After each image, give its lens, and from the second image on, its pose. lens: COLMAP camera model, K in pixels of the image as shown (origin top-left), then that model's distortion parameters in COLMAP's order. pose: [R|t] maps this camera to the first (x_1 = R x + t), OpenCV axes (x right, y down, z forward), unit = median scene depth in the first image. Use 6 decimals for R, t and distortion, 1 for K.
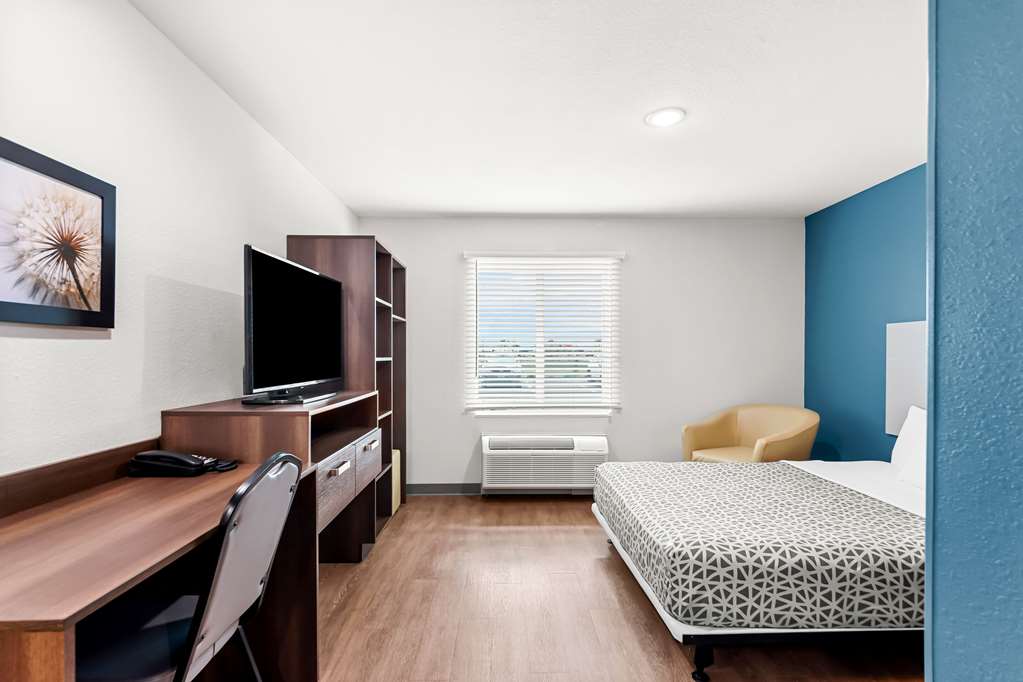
lens RADIAL K [[490.2, 0, 512.6], [0, 490.2, 350.9], [0, 0, 1]] dist [0.004023, 0.000860]
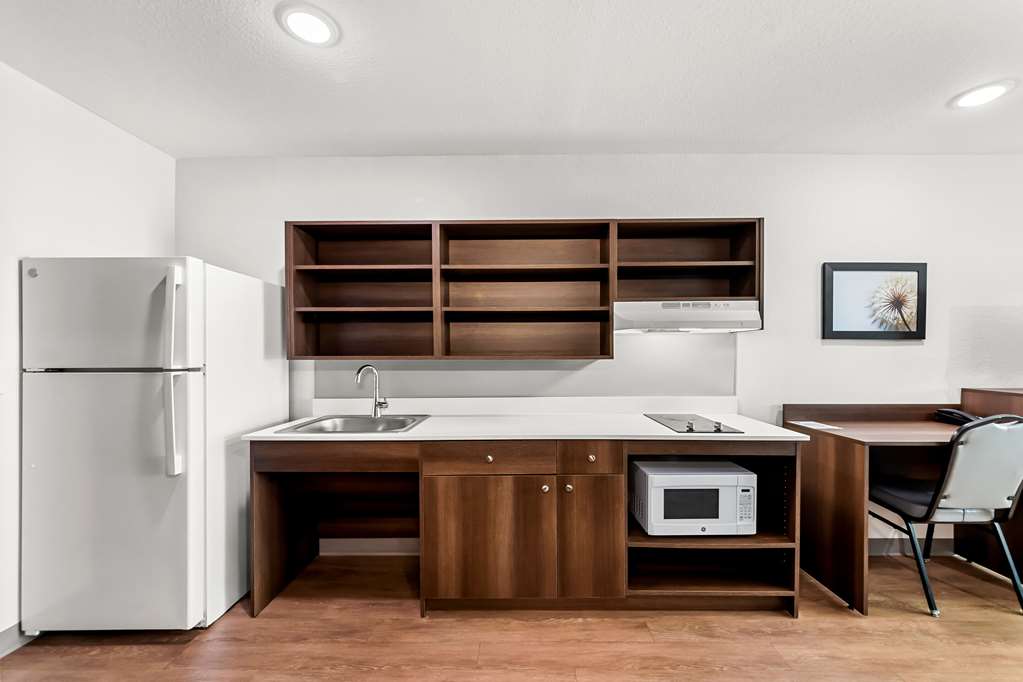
lens RADIAL K [[407.7, 0, 514.7], [0, 407.7, 351.0], [0, 0, 1]] dist [-0.000236, 0.000032]
pose [[-0.030835, 0.008972, -0.999484, 0.850701], [0.005332, 0.999947, 0.008812, -0.026338], [0.999510, -0.005058, -0.030881, -0.552884]]
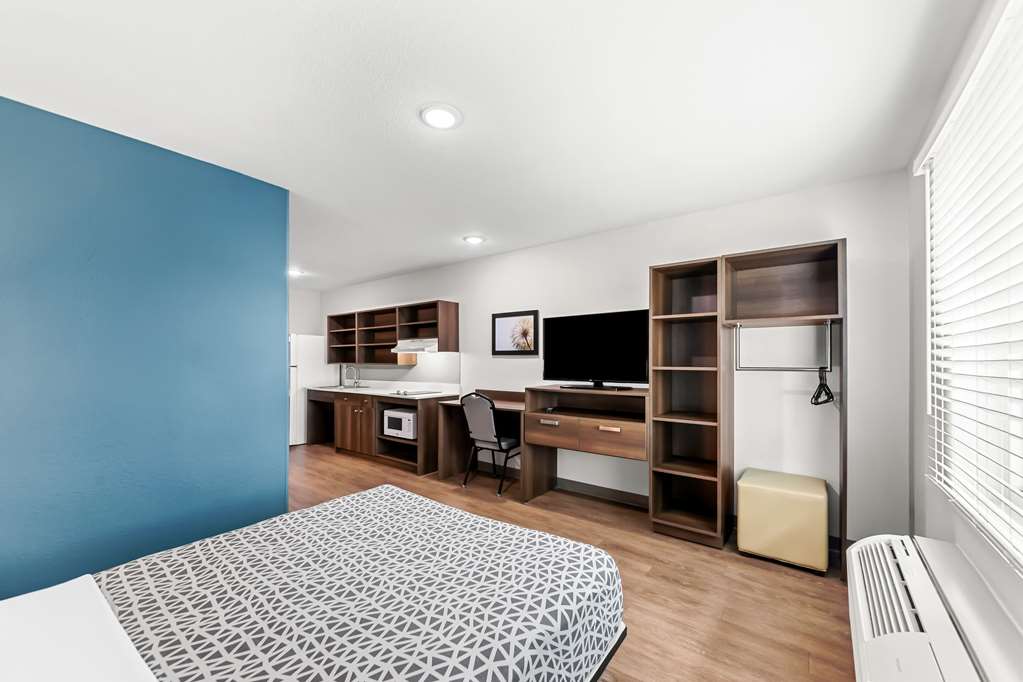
lens RADIAL K [[407.7, 0, 505.3], [0, 407.7, 360.6], [0, 0, 1]] dist [-0.000236, 0.000032]
pose [[-0.640140, -0.000174, -0.768259, 1.451971], [0.004857, 0.999979, -0.004273, 0.001586], [0.768243, -0.006467, -0.640125, 2.748617]]
